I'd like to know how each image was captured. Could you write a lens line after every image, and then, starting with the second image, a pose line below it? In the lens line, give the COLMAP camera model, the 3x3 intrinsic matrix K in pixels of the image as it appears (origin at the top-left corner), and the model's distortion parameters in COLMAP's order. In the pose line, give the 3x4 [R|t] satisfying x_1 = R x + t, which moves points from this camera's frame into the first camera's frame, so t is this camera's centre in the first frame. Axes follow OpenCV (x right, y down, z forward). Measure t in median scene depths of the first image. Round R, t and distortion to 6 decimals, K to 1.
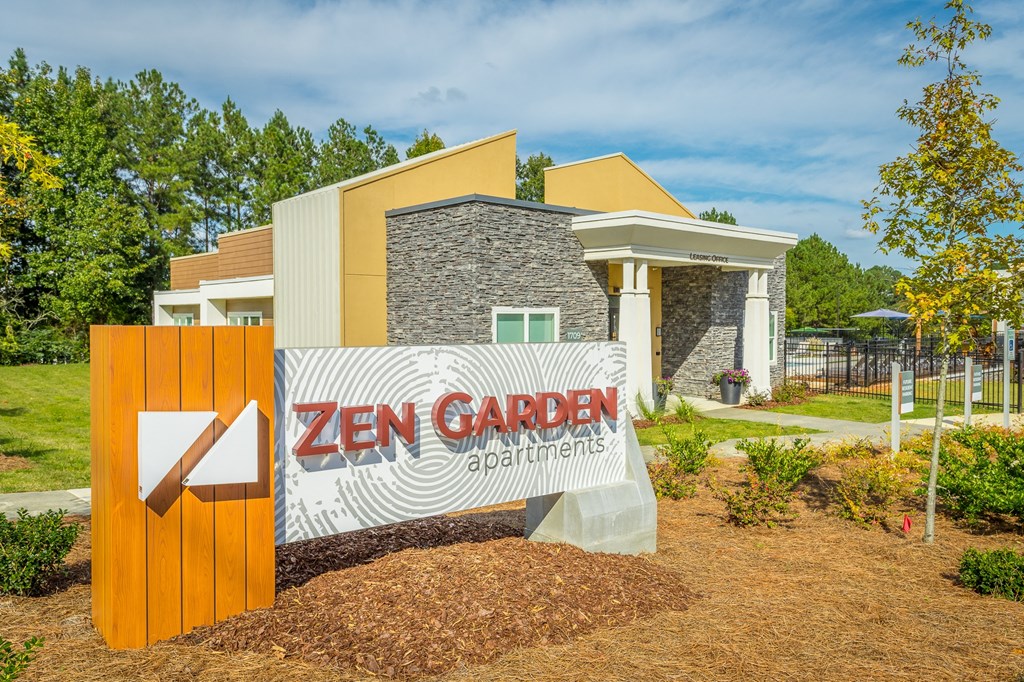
lens RADIAL K [[737.5, 0, 516.3], [0, 737.5, 307.8], [0, 0, 1]] dist [0.007729, -0.000077]
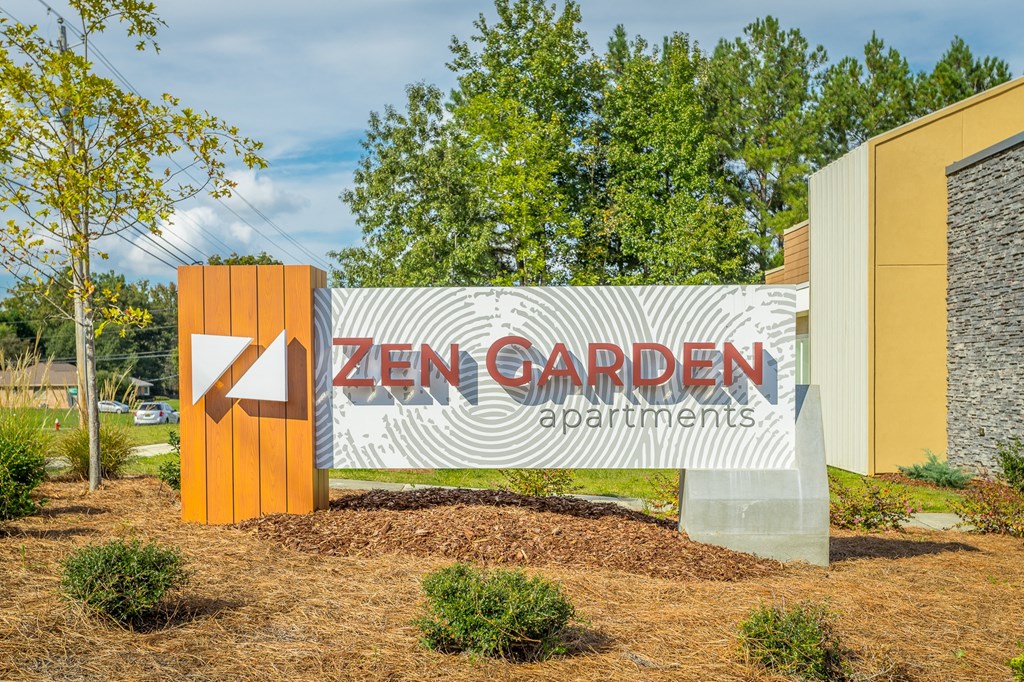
lens RADIAL K [[1103.6, 0, 512.4], [0, 1103.6, 344.0], [0, 0, 1]] dist [0.024628, 0.000000]
pose [[0.769755, -0.018295, -0.638077, 0.761317], [0.019132, 0.999801, -0.005586, 0.126268], [0.638053, -0.007908, 0.769952, -0.057011]]
